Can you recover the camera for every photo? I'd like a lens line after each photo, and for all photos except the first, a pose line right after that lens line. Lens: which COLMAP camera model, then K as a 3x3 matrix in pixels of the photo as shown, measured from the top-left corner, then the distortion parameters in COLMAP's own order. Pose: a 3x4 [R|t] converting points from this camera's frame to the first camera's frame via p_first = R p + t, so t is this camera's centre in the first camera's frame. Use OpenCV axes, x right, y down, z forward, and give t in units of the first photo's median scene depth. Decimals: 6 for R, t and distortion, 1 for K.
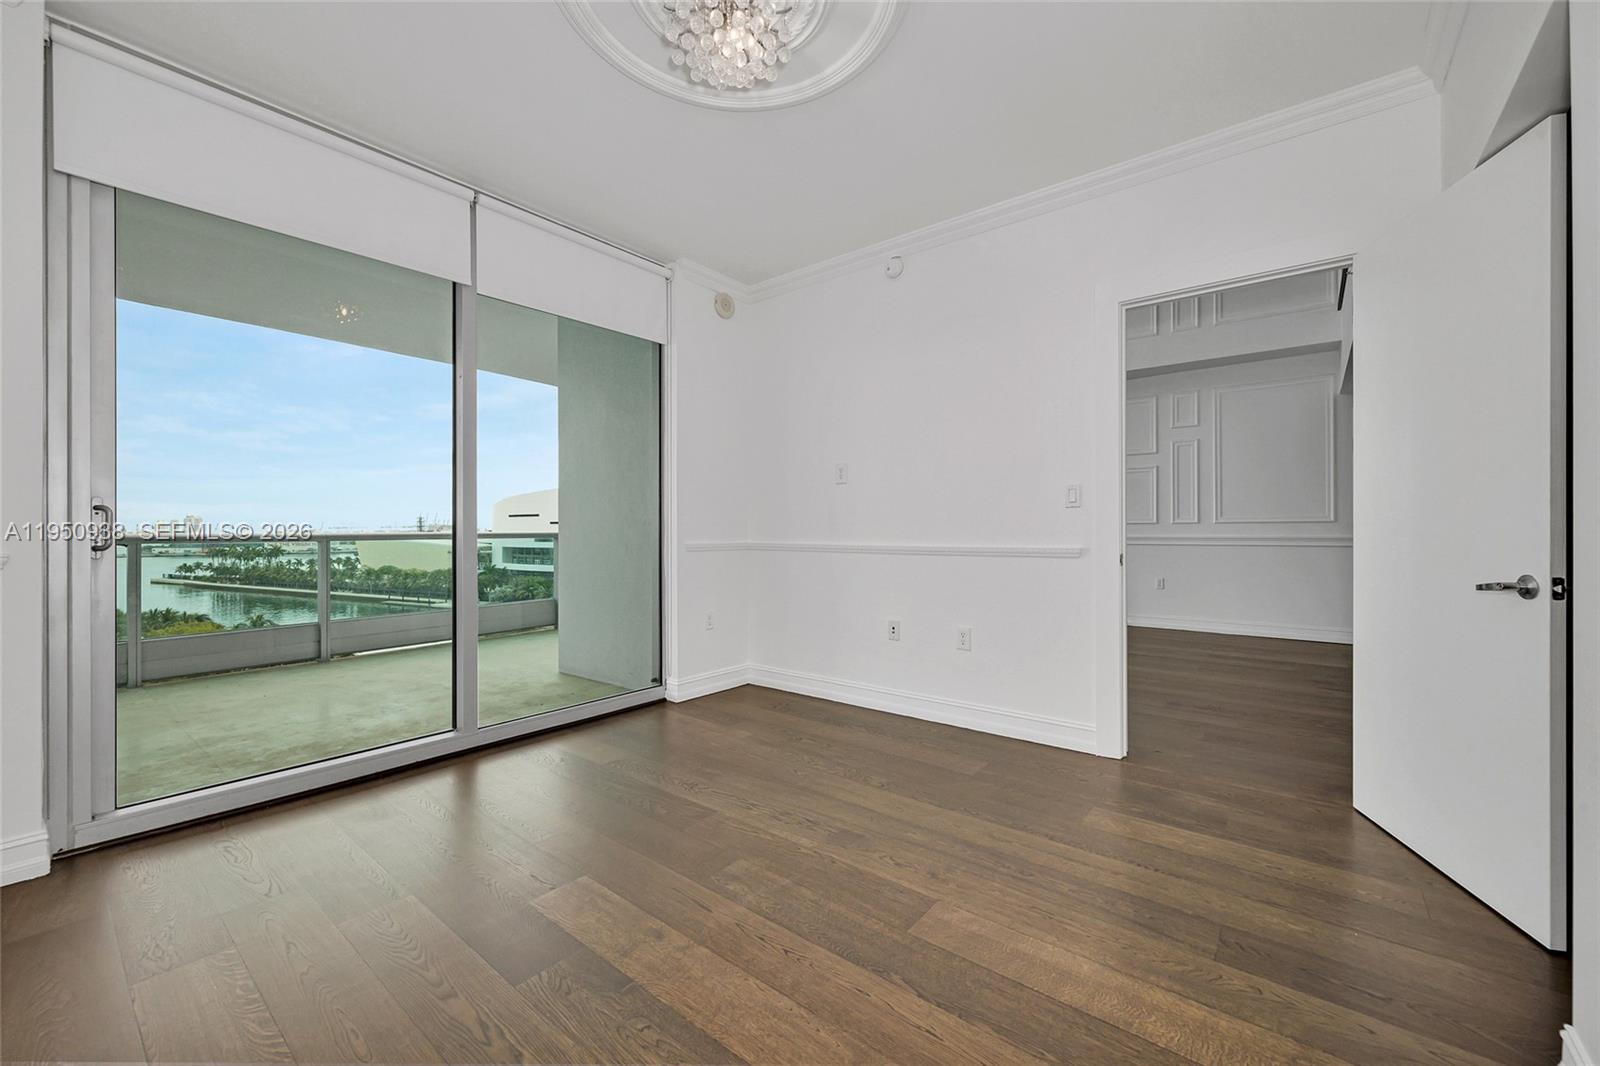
lens RADIAL K [[635.7, 0, 797.0], [0, 635.7, 532.2], [0, 0, 1]] dist [0.000528, 0.000333]
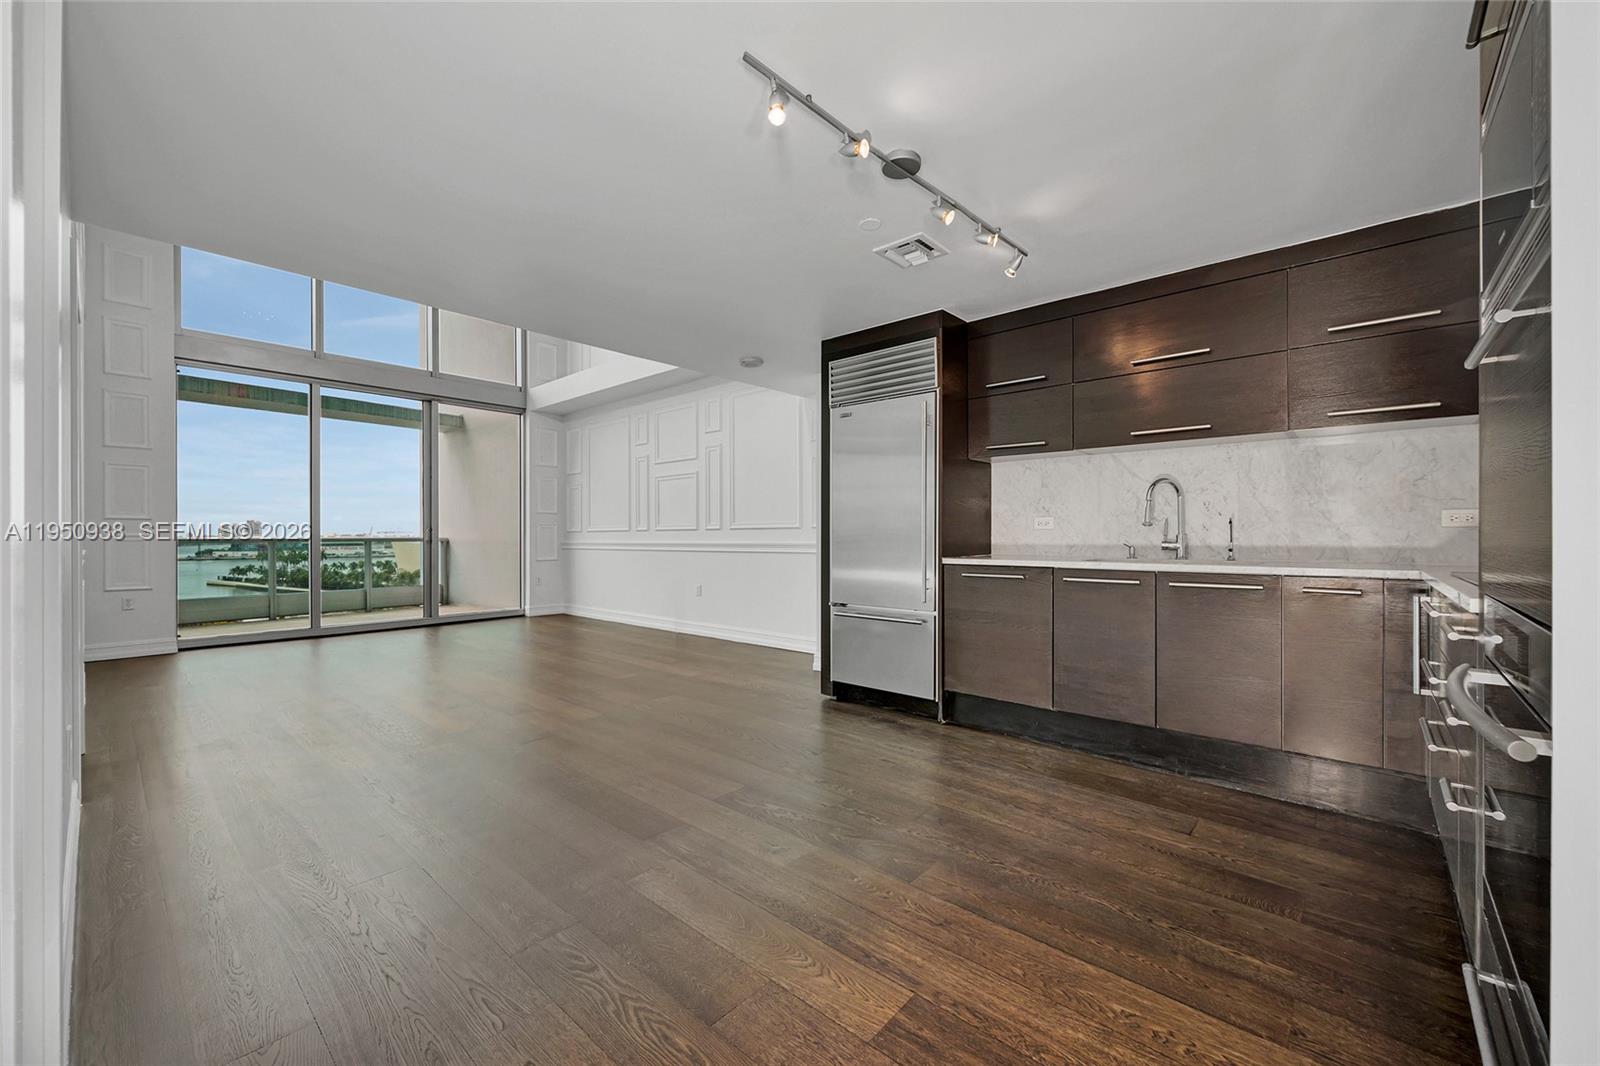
lens RADIAL K [[635.7, 0, 797.6], [0, 635.7, 527.6], [0, 0, 1]] dist [0.000528, 0.000333]
pose [[0.999165, 0.000740, -0.040854, 1.572151], [-0.001330, 0.999895, -0.014410, -0.004574], [0.040839, 0.014452, 0.999061, 0.048618]]
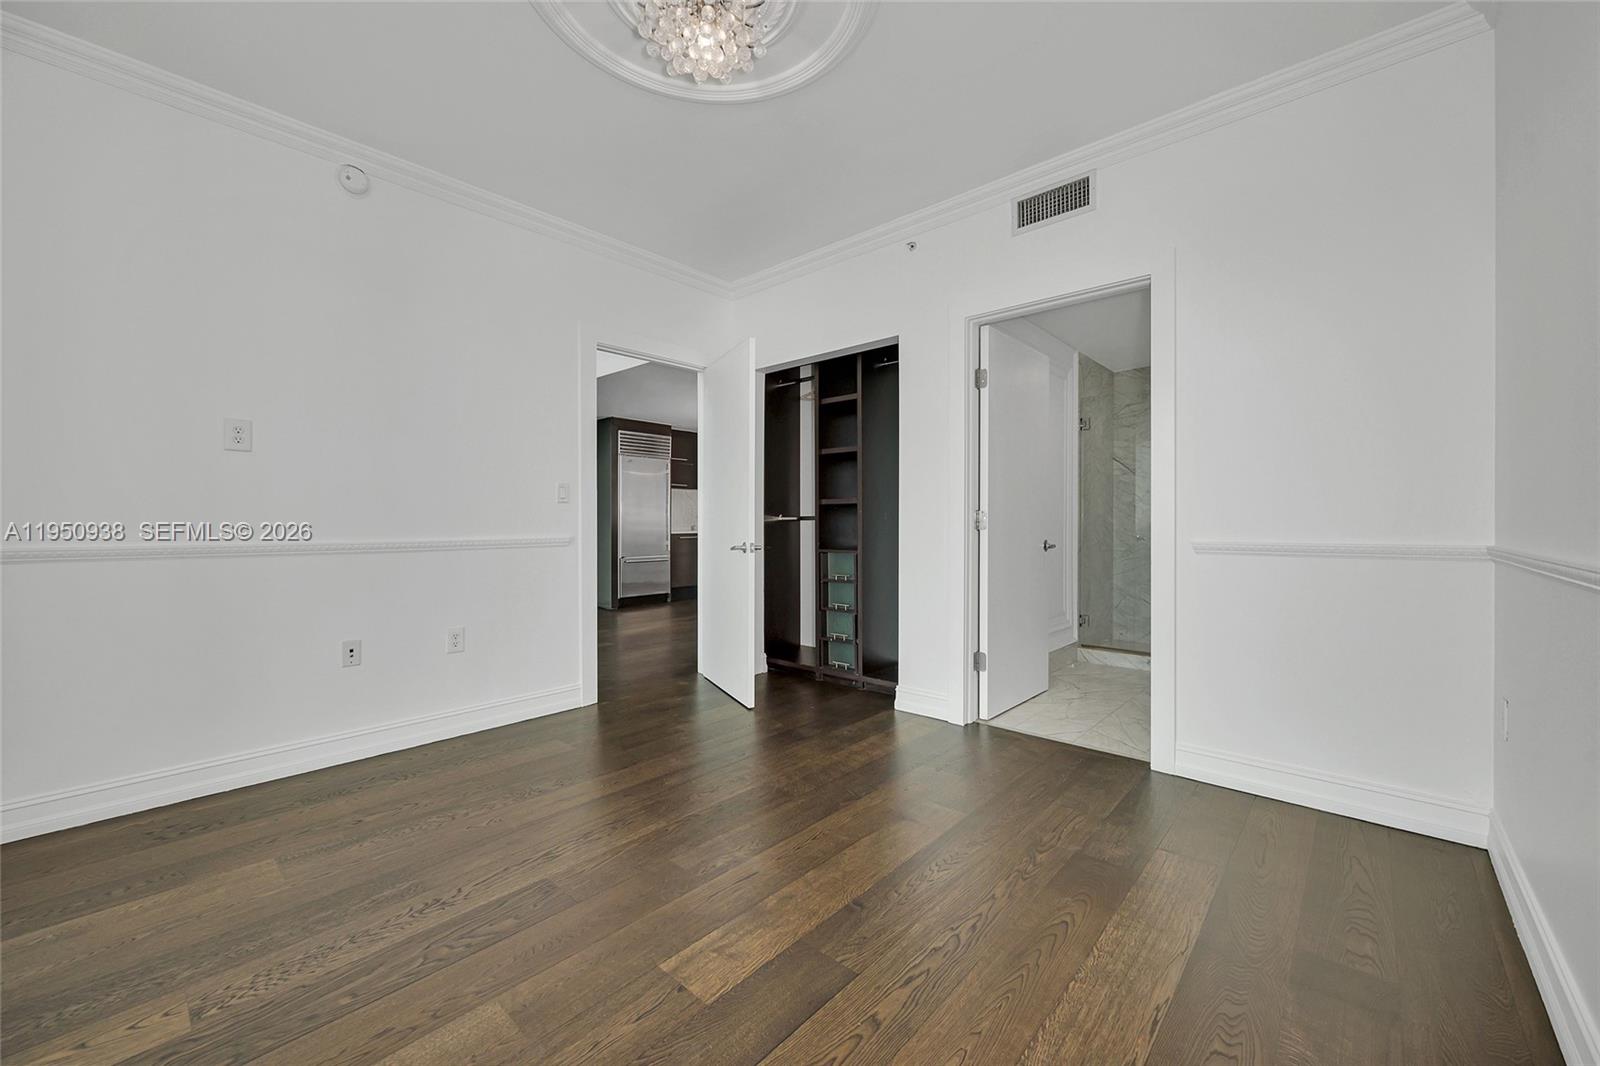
lens RADIAL K [[635.7, 0, 803.7], [0, 635.7, 529.0], [0, 0, 1]] dist [0.000528, 0.000333]
pose [[0.048146, -0.011442, 0.998775, -0.705193], [0.005042, 0.999924, 0.011212, -0.001251], [-0.998828, 0.004496, 0.048200, 0.504585]]
